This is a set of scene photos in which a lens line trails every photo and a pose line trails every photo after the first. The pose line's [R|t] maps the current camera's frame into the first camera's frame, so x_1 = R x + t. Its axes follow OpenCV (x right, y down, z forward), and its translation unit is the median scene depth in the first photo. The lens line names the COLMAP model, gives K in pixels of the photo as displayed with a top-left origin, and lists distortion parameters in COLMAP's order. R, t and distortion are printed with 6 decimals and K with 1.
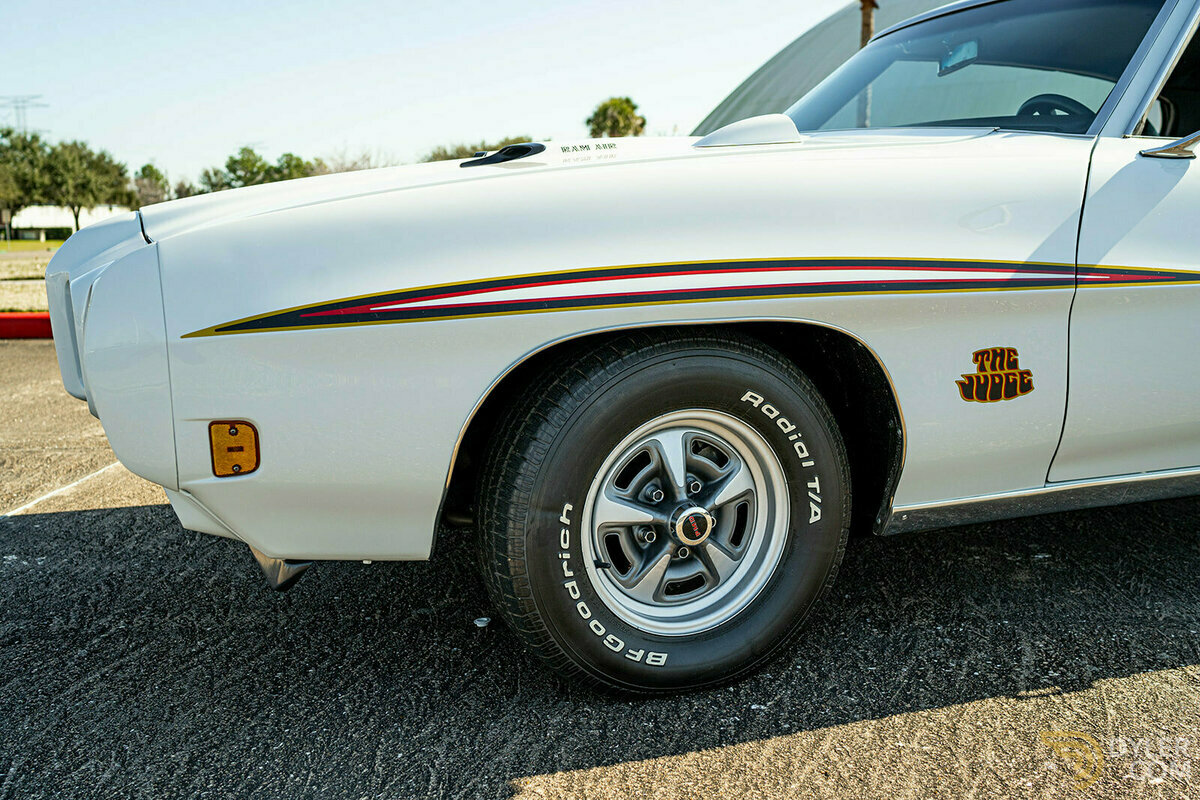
lens RADIAL K [[1206.2, 0, 643.0], [0, 1206.2, 397.6], [0, 0, 1]] dist [-0.067251, 0.000000]
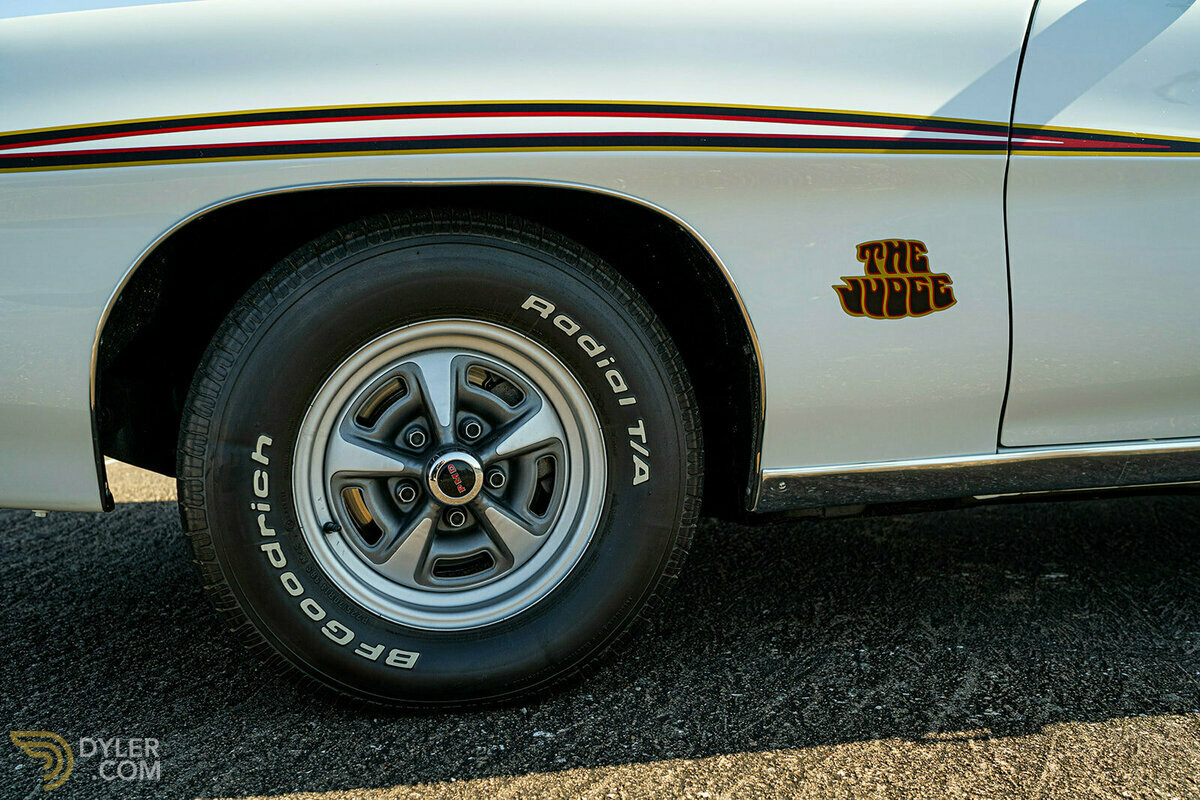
lens RADIAL K [[1206.2, 0, 600.3], [0, 1206.2, 391.3], [0, 0, 1]] dist [-0.067251, 0.000000]
pose [[0.986737, 0.003618, -0.162288, 0.241363], [-0.014280, 0.997810, -0.064580, 0.097151], [0.161699, 0.066041, 0.984628, 0.280025]]
